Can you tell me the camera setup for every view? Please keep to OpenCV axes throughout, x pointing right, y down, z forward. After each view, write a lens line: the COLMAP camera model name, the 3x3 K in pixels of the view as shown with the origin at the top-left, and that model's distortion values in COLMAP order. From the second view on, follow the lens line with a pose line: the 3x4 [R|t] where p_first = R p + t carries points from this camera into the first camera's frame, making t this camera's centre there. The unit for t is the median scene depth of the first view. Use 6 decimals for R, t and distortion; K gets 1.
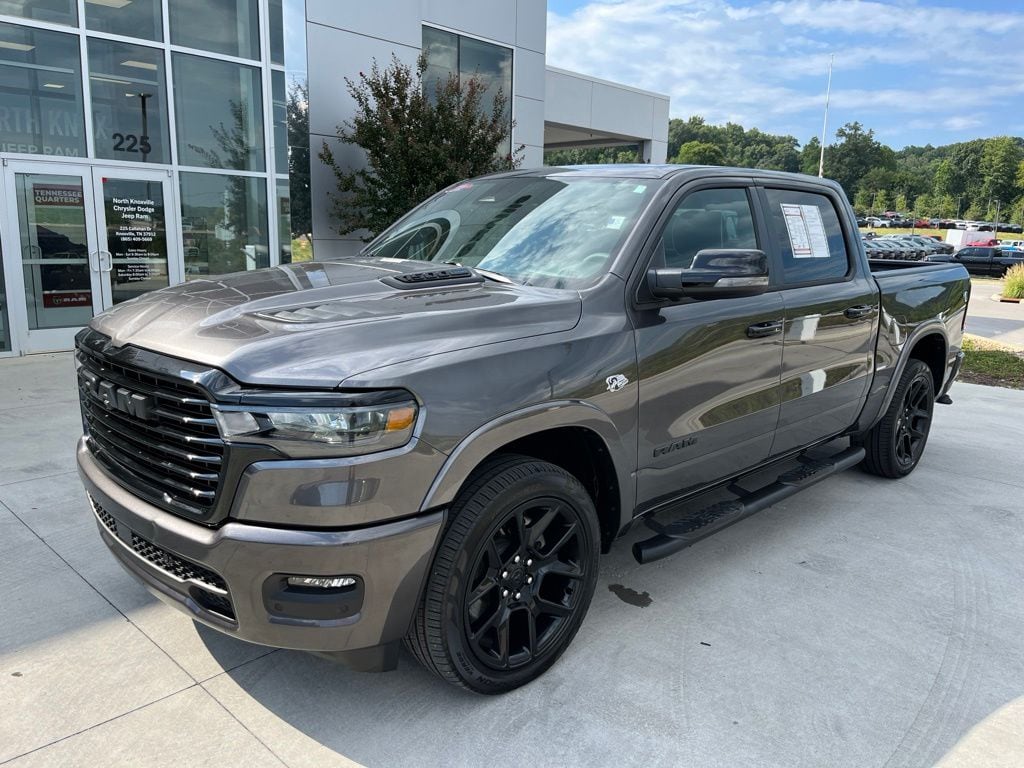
lens RADIAL K [[780.8, 0, 508.7], [0, 780.8, 384.2], [0, 0, 1]] dist [0.080357, -0.118993]
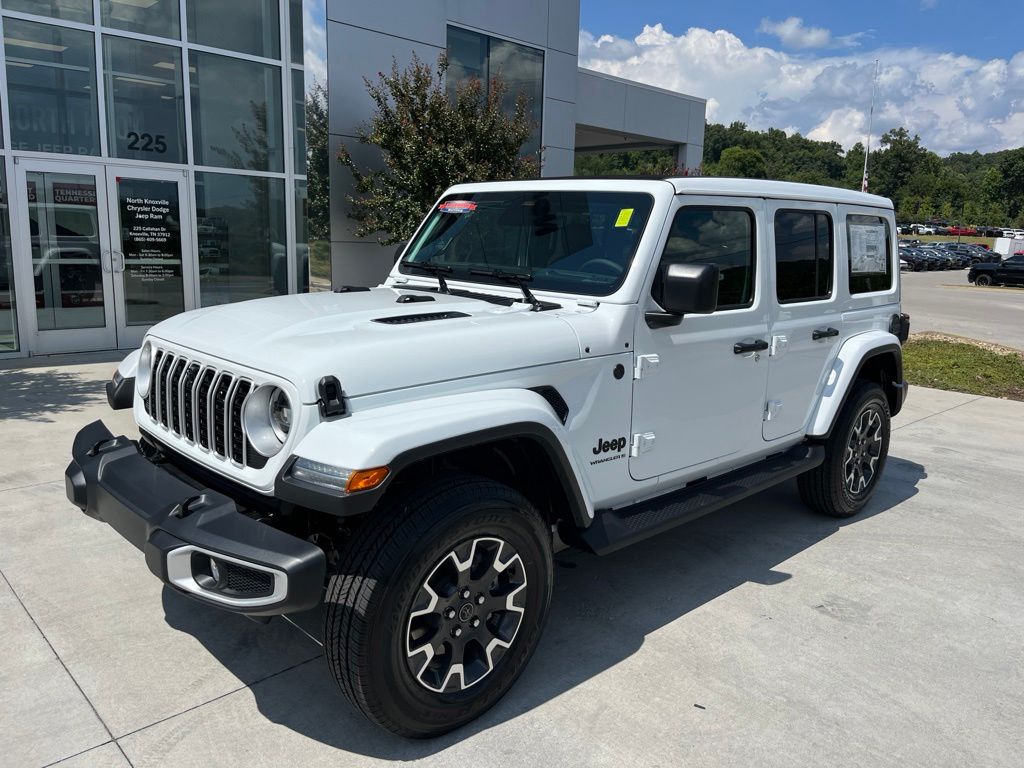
lens RADIAL K [[776.8, 0, 516.0], [0, 776.8, 379.0], [0, 0, 1]] dist [0.090887, -0.133460]
pose [[0.999134, 0.015528, -0.038592, 0.023600], [-0.015948, 0.999816, -0.010618, -0.006359], [0.038420, 0.011224, 0.999199, 0.037608]]
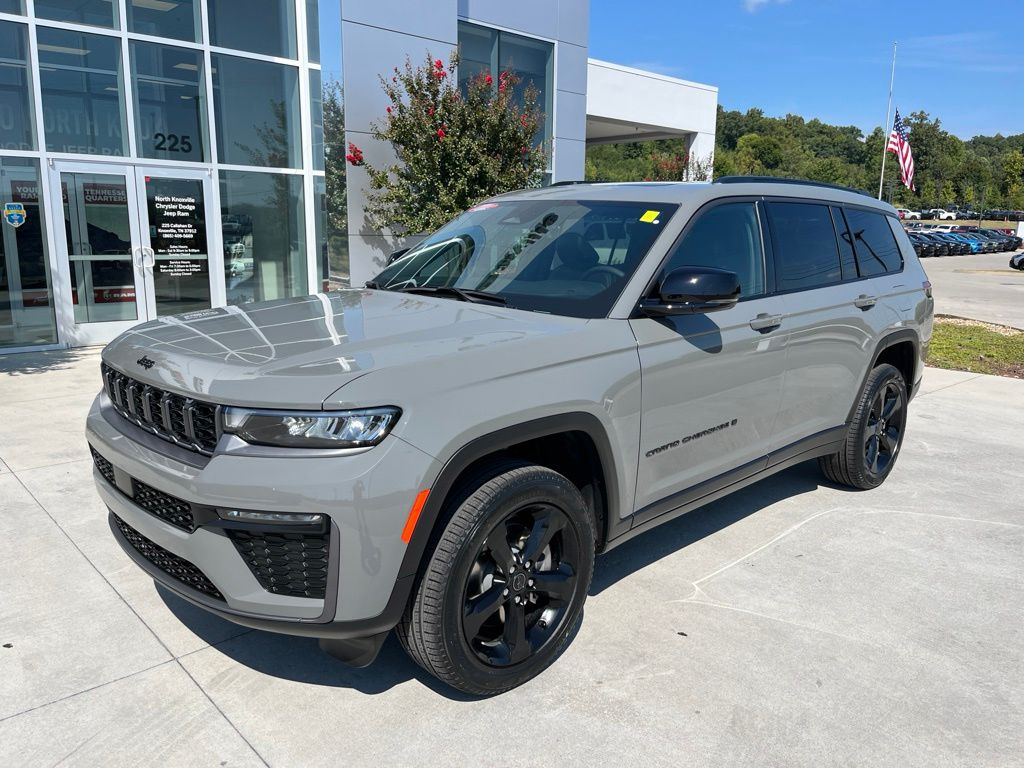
lens RADIAL K [[780.6, 0, 512.0], [0, 780.6, 384.0], [0, 0, 1]] dist [0.079955, -0.118835]
pose [[0.997844, 0.004400, -0.065480, 0.031268], [-0.004132, 0.999983, 0.004228, 0.003593], [0.065497, -0.003949, 0.997845, -0.000503]]
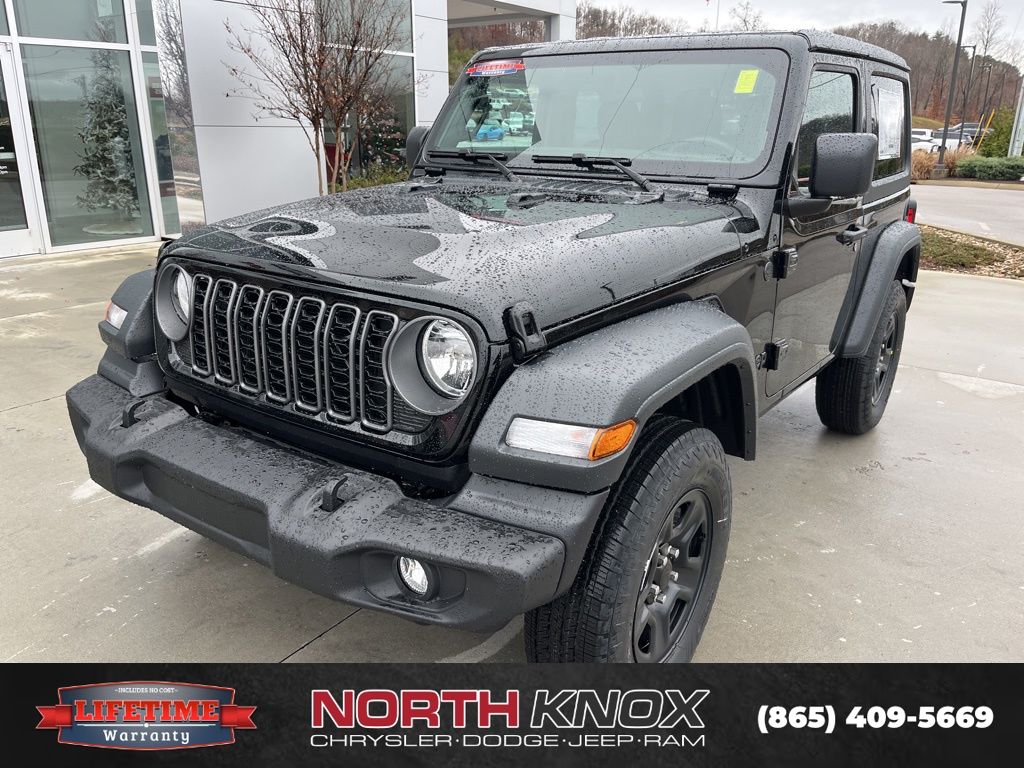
lens RADIAL K [[780.6, 0, 512.0], [0, 780.6, 384.0], [0, 0, 1]] dist [0.079955, -0.118835]
pose [[0.990066, -0.047512, 0.132329, -0.036301], [0.029238, 0.990172, 0.136762, -0.016542], [-0.137527, -0.131534, 0.981726, 0.083352]]
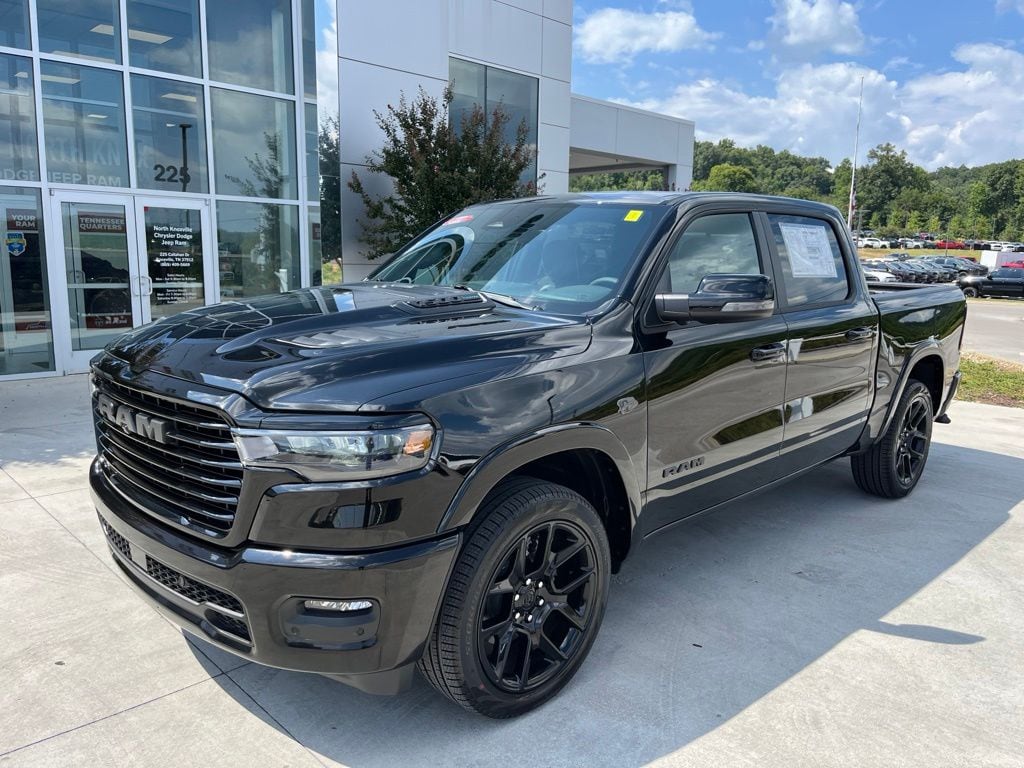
lens RADIAL K [[780.6, 0, 512.0], [0, 780.6, 384.0], [0, 0, 1]] dist [0.079955, -0.118835]
pose [[0.999394, 0.001815, -0.034752, 0.011605], [-0.002781, 0.999611, -0.027762, 0.002604], [0.034688, 0.027842, 0.999010, -0.024239]]
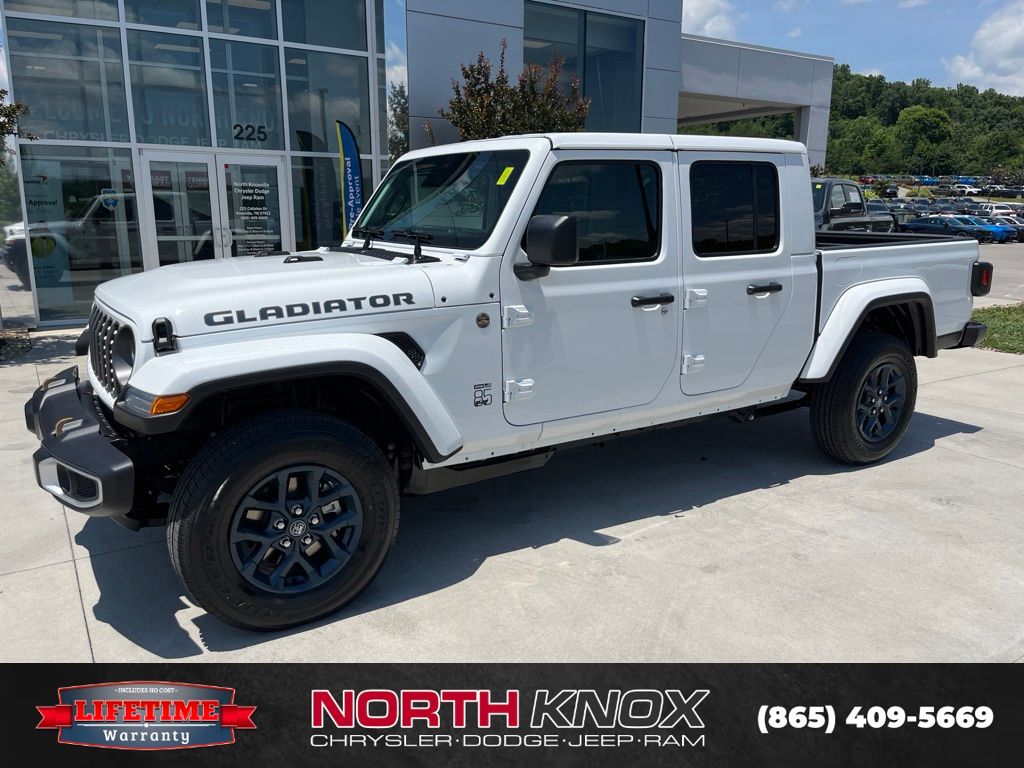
lens RADIAL K [[766.0, 0, 512.0], [0, 766.0, 384.0], [0, 0, 1]] dist [0.068863, -0.101107]
pose [[0.967924, 0.038387, -0.248295, 0.163749], [-0.031196, 0.998974, 0.032833, 0.006156], [0.249300, -0.024034, 0.968128, 0.013135]]
